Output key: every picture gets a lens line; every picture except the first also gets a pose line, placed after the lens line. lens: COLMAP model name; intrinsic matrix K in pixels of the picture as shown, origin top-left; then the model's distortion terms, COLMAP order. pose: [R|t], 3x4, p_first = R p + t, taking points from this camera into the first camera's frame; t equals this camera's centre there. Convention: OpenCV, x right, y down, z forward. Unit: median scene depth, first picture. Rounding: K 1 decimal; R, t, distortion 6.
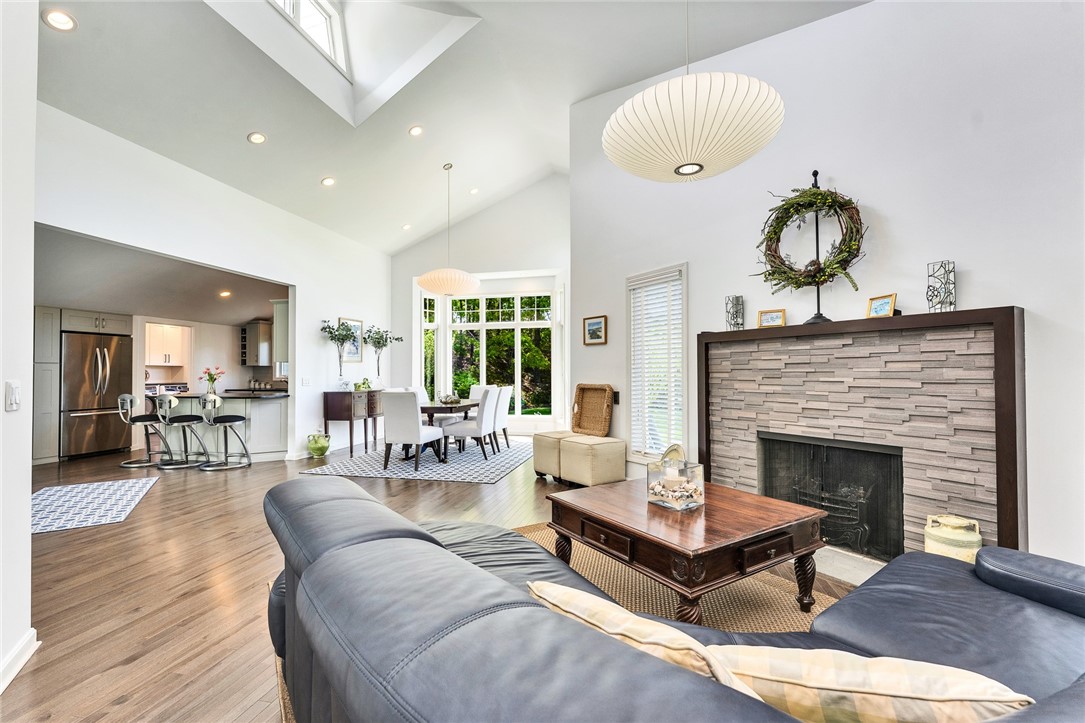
lens RADIAL K [[433.5, 0, 541.6], [0, 433.5, 361.3], [0, 0, 1]] dist [-0.005658, -0.000140]
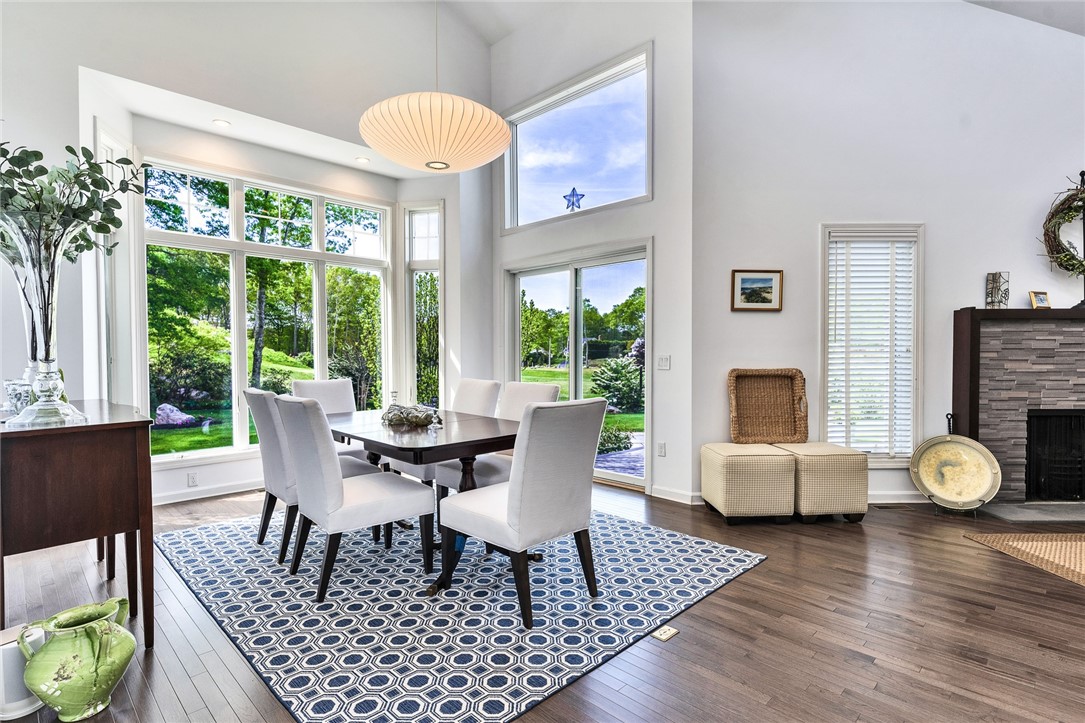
lens RADIAL K [[517.0, 0, 546.5], [0, 517.0, 363.4], [0, 0, 1]] dist [0.003497, 0.000961]
pose [[0.553044, -0.007224, 0.833121, -1.066245], [-0.022261, 0.999477, 0.023444, 0.046346], [-0.832854, -0.031512, 0.552594, 1.189736]]
